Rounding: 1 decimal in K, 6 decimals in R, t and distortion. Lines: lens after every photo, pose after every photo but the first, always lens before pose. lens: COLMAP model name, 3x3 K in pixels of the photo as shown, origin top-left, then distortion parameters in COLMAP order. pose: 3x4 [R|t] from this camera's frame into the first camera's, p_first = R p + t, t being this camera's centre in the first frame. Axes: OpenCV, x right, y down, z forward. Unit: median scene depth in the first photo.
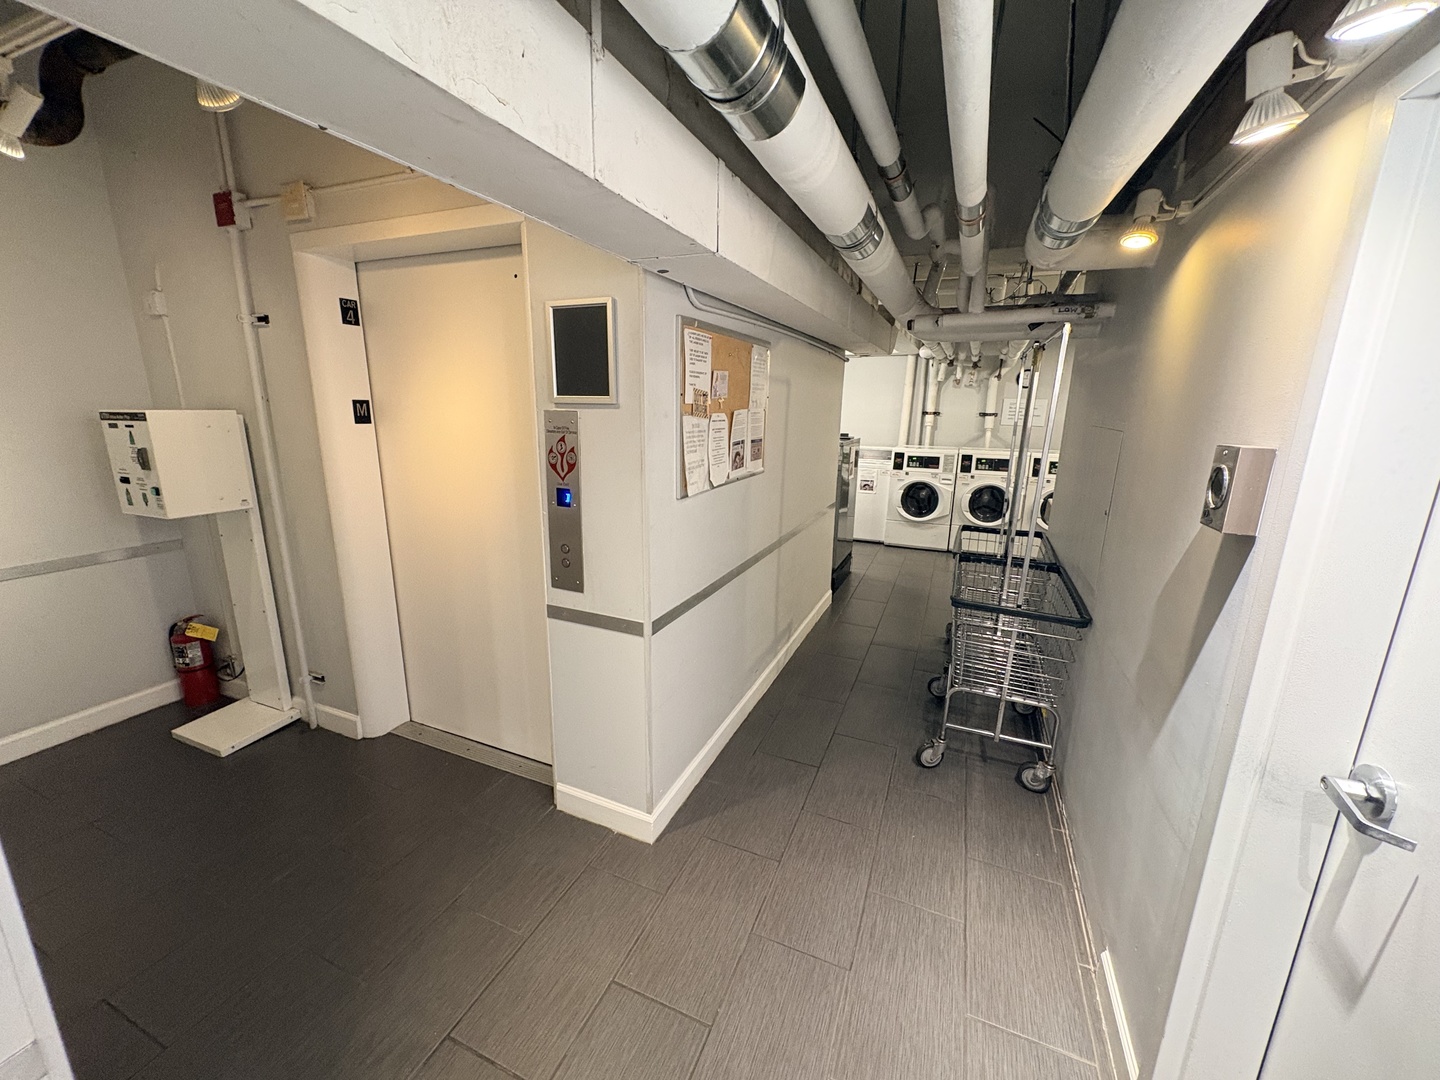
lens RADIAL K [[572.8, 0, 719.1], [0, 572.8, 536.3], [0, 0, 1]] dist [-0.003548, 0.000050]
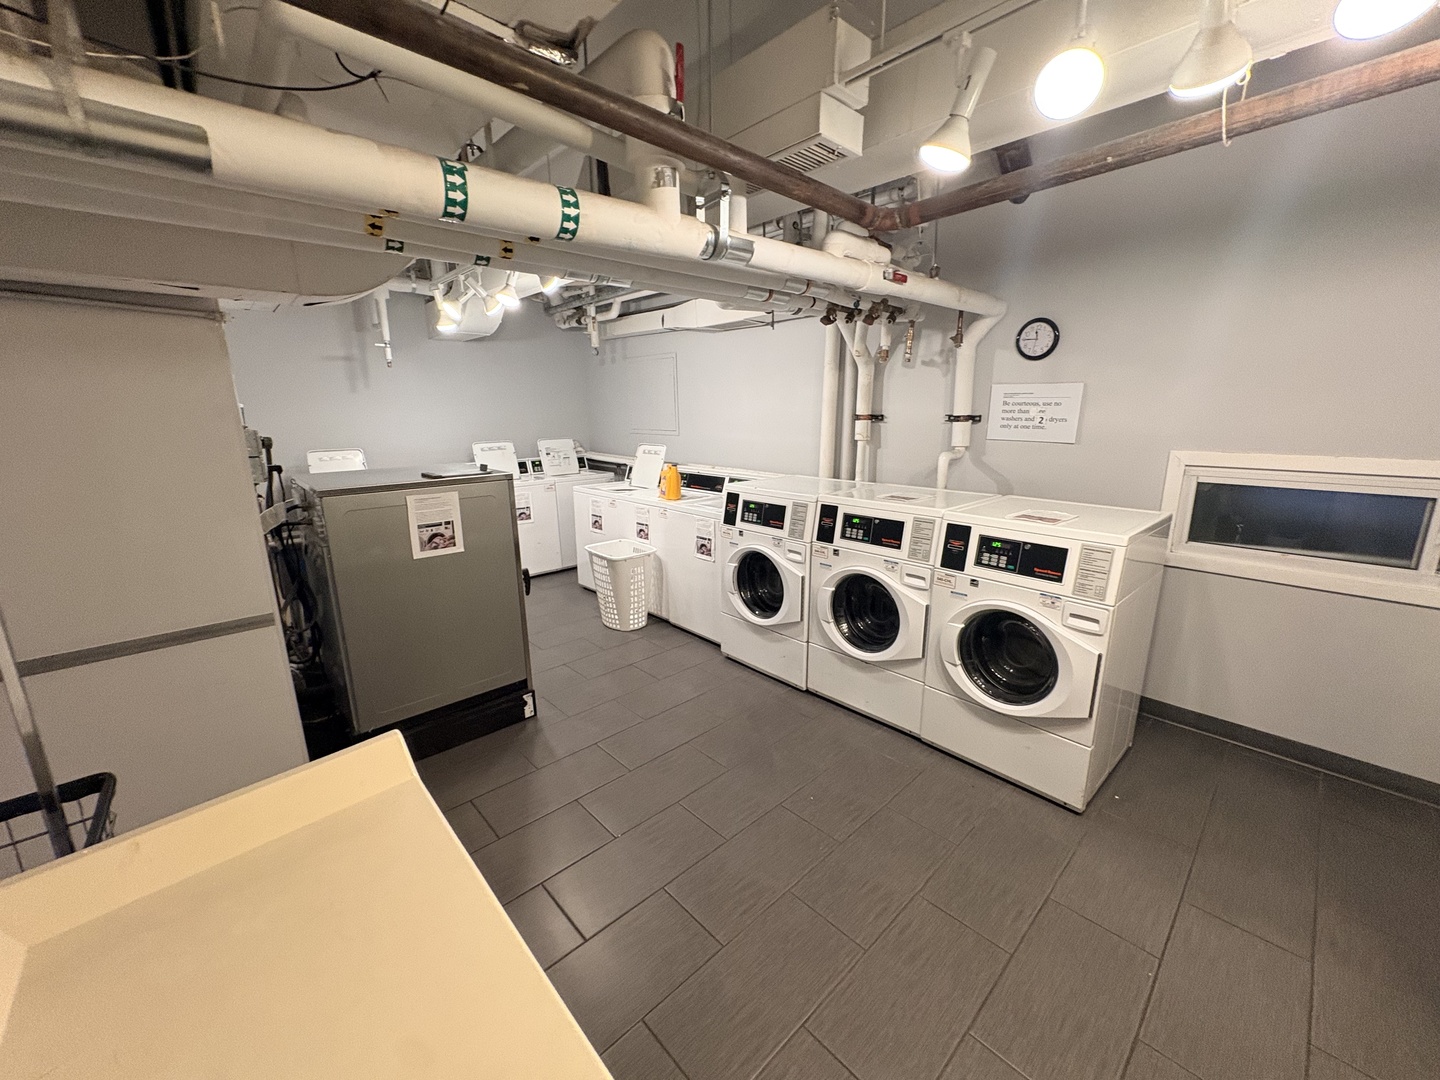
lens RADIAL K [[572.8, 0, 722.0], [0, 572.8, 535.9], [0, 0, 1]] dist [-0.003548, 0.000050]
pose [[0.913766, 0.067912, -0.400525, 0.509003], [-0.071353, 0.997431, 0.006336, -0.106142], [0.399926, 0.022789, 0.916264, 0.495148]]
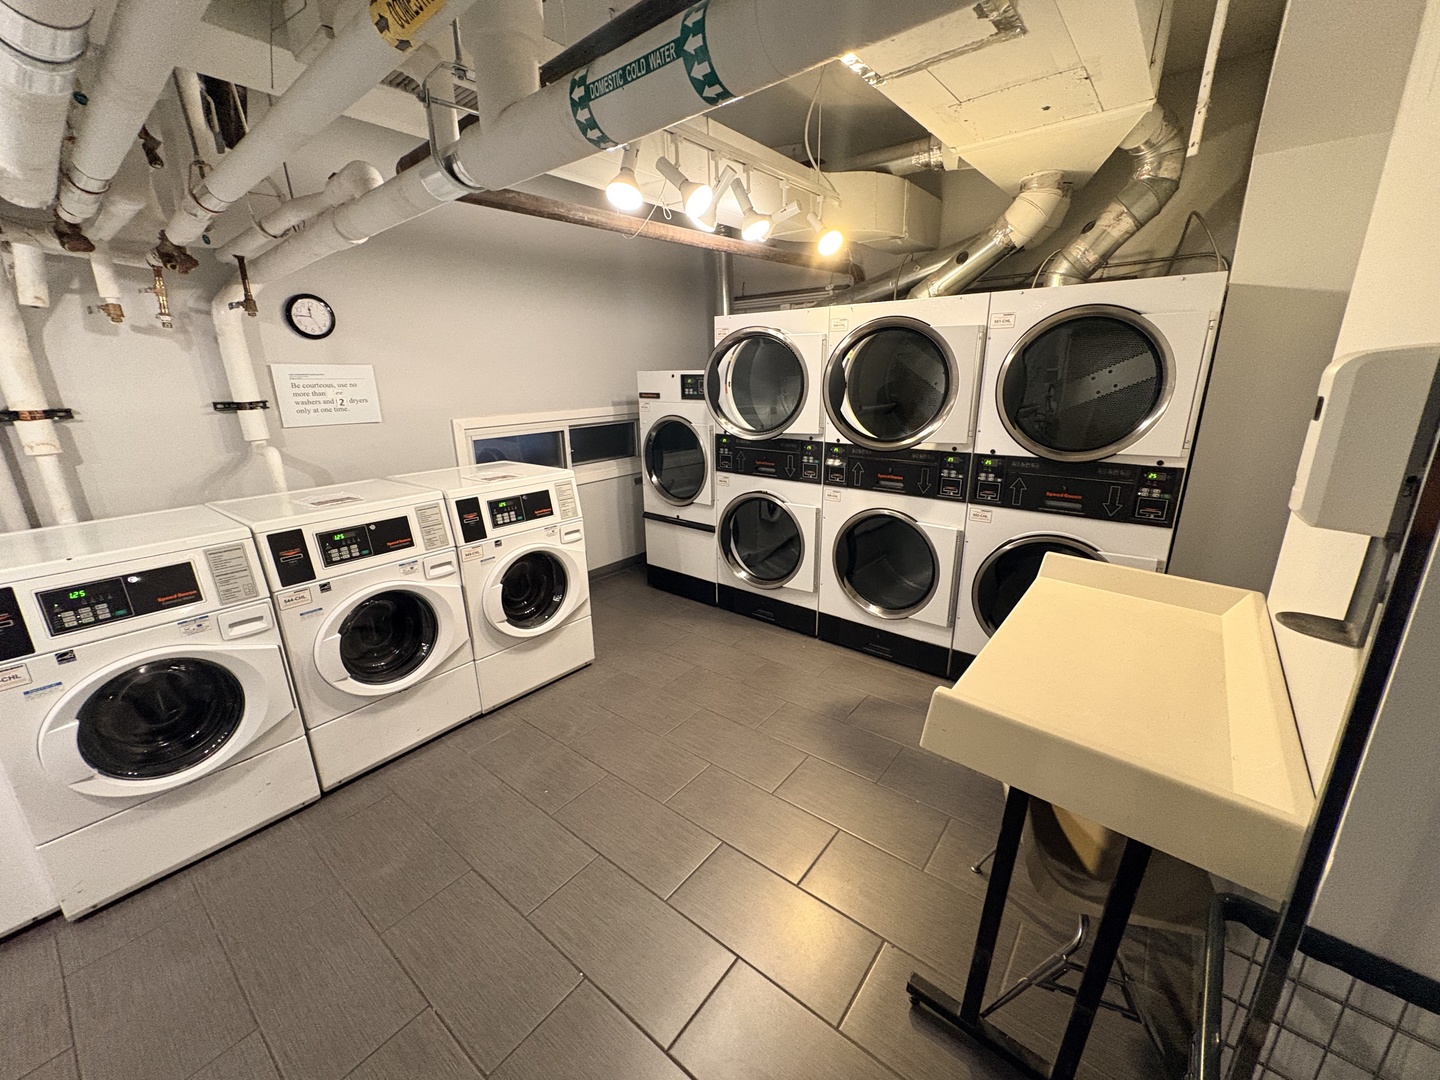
lens RADIAL K [[572.8, 0, 713.6], [0, 572.8, 538.4], [0, 0, 1]] dist [-0.003548, 0.000050]
pose [[0.265993, -0.286137, 0.920529, 0.179252], [0.242532, 0.944077, 0.223376, -0.142797], [-0.932966, 0.163842, 0.320515, 0.617233]]
